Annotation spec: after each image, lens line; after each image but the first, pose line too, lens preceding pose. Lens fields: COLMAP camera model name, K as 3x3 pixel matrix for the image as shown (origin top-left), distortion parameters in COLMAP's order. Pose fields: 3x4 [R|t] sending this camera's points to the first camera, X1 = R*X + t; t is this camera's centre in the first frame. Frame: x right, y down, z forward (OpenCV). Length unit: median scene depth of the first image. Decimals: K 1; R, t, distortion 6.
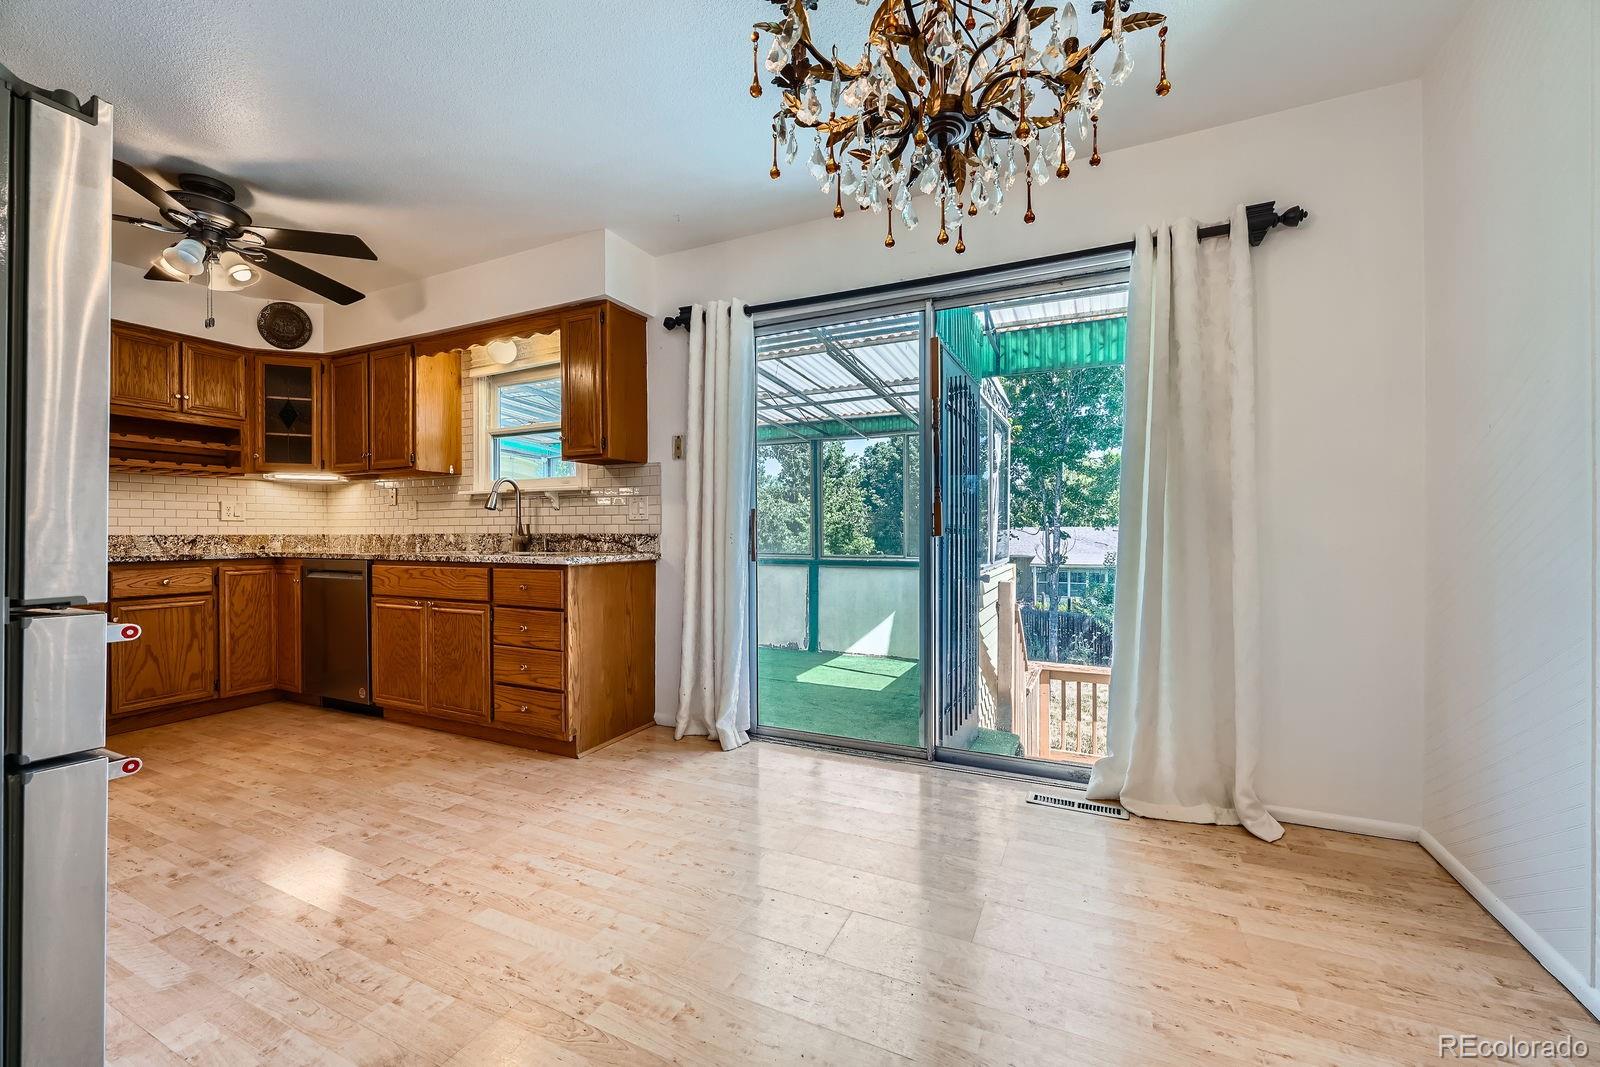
lens RADIAL K [[637.8, 0, 797.2], [0, 637.8, 536.8], [0, 0, 1]] dist [-0.004218, 0.000719]
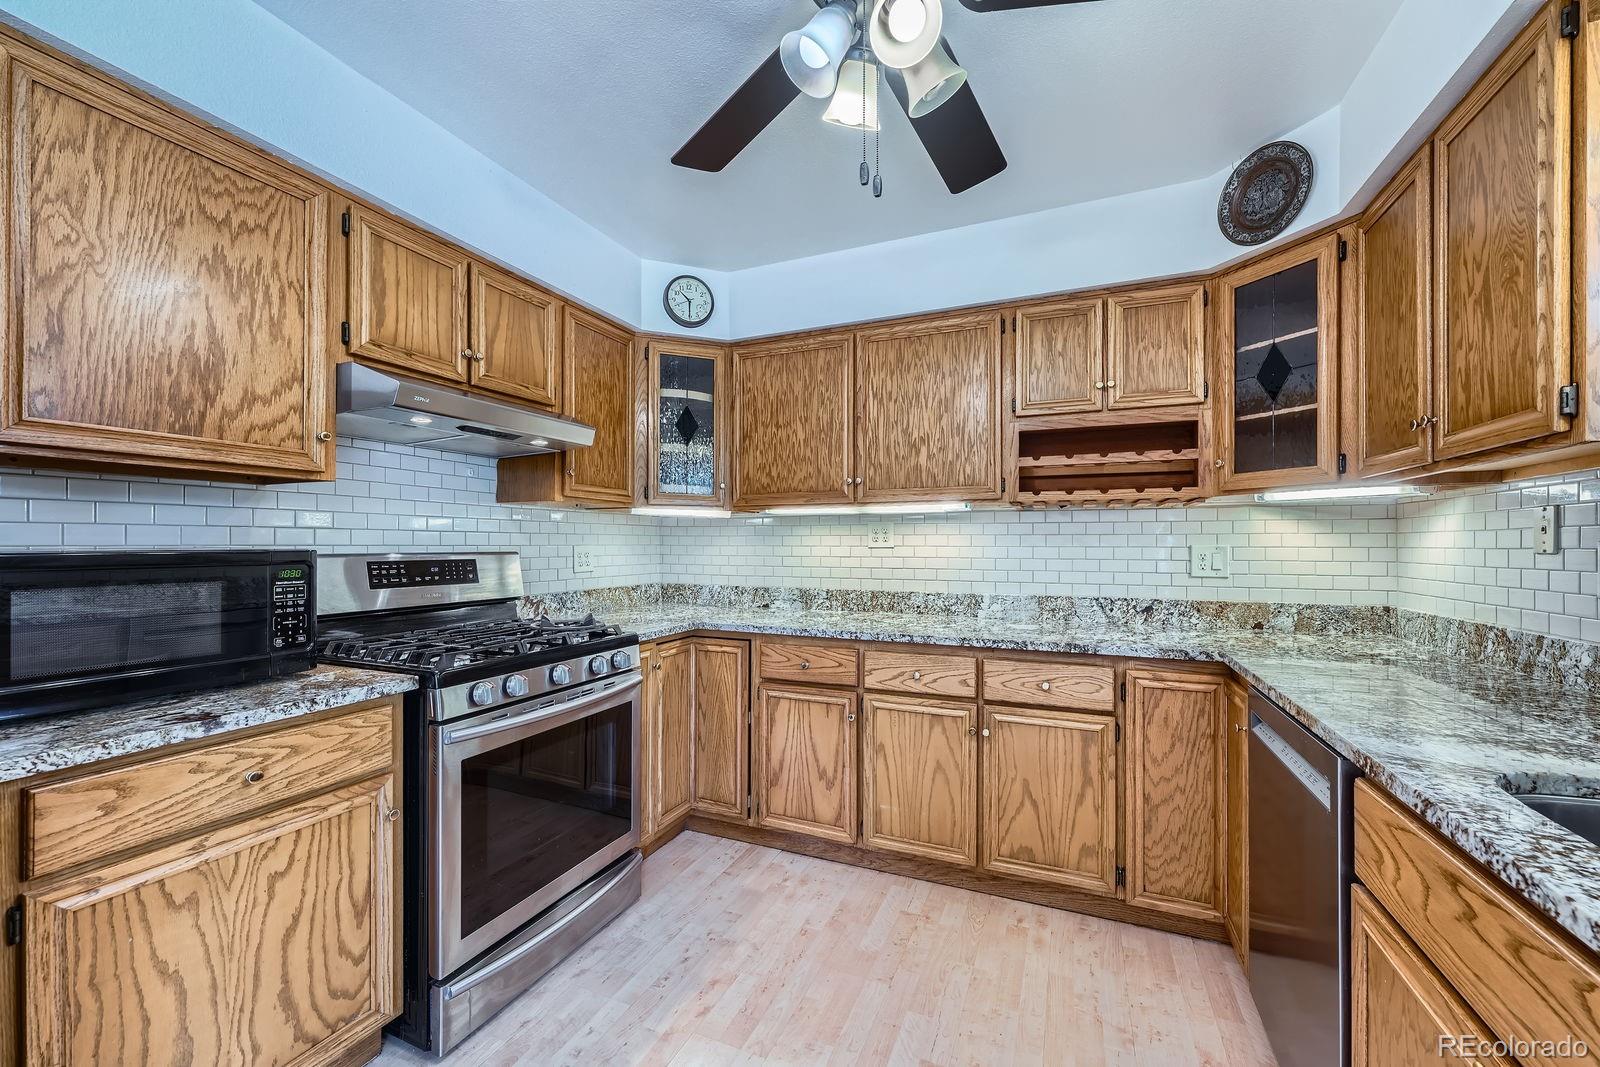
lens RADIAL K [[637.8, 0, 792.9], [0, 637.8, 542.8], [0, 0, 1]] dist [-0.004218, 0.000719]
pose [[0.034652, -0.000468, -0.999399, -0.368565], [-0.009016, 0.999959, -0.000781, -0.064145], [0.999359, 0.009038, 0.034647, 0.709592]]
